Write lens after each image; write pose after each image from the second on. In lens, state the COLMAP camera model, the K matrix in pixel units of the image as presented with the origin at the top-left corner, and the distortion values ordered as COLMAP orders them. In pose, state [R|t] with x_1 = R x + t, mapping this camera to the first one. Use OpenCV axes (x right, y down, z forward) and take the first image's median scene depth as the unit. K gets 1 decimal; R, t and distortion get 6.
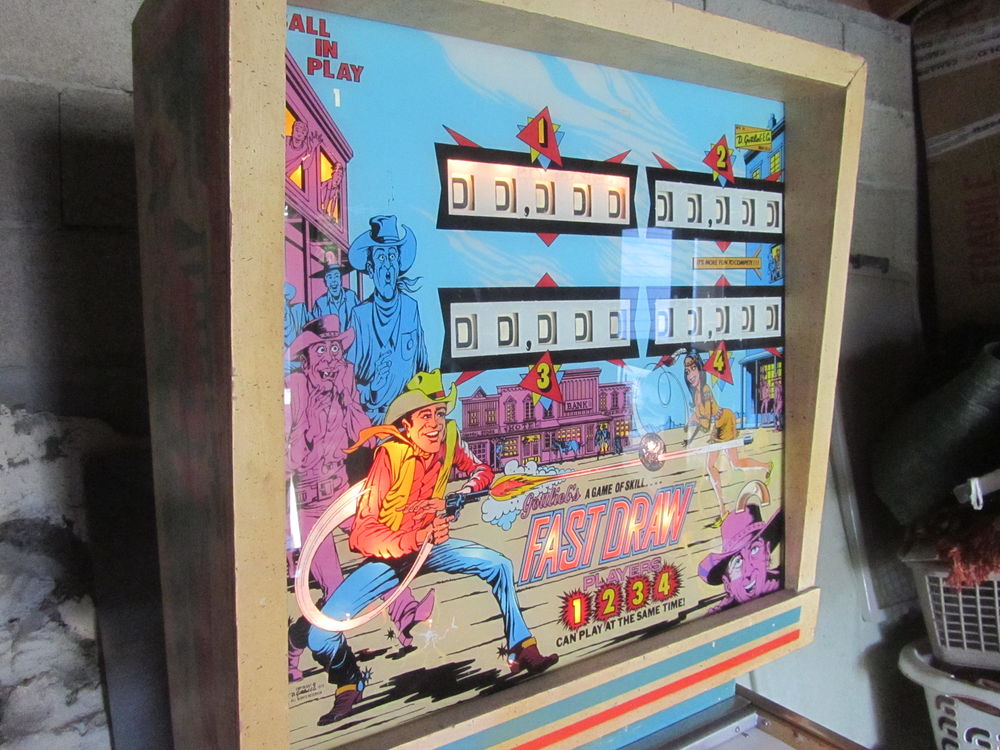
lens RADIAL K [[826.4, 0, 500.0], [0, 826.4, 375.0], [0, 0, 1]] dist [-0.038312, 0.006944]
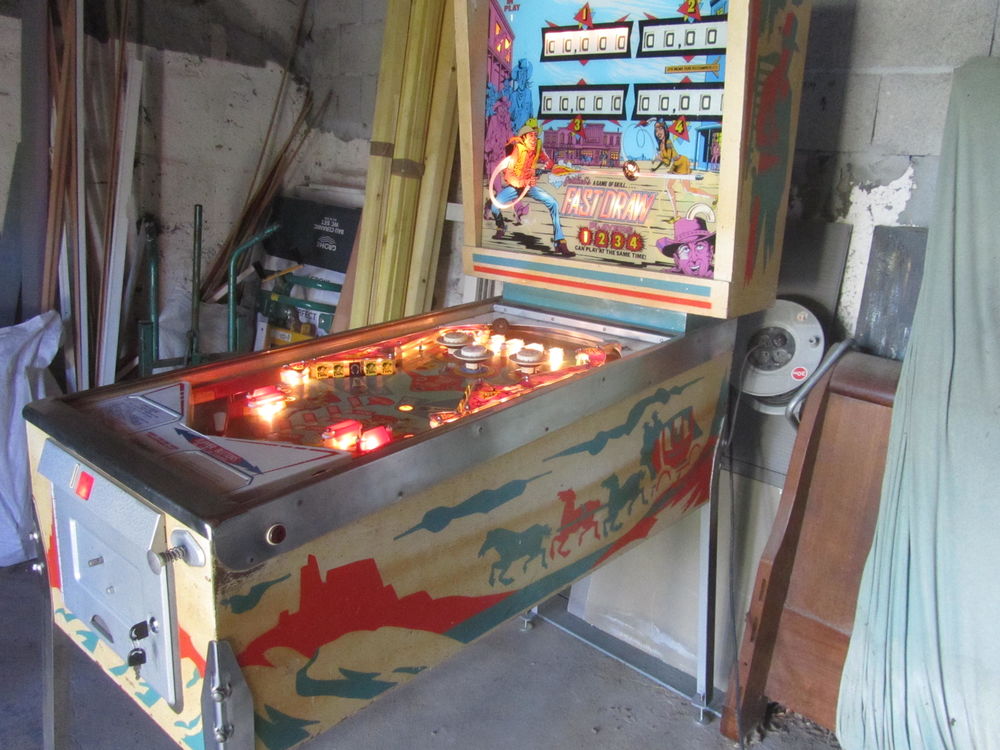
lens RADIAL K [[826.4, 0, 500.0], [0, 826.4, 375.0], [0, 0, 1]] dist [-0.038312, 0.006944]
pose [[0.227188, 0.282646, -0.931932, 2.258413], [-0.131855, 0.957071, 0.258126, 0.101216], [0.964883, 0.064237, 0.254704, 0.239359]]
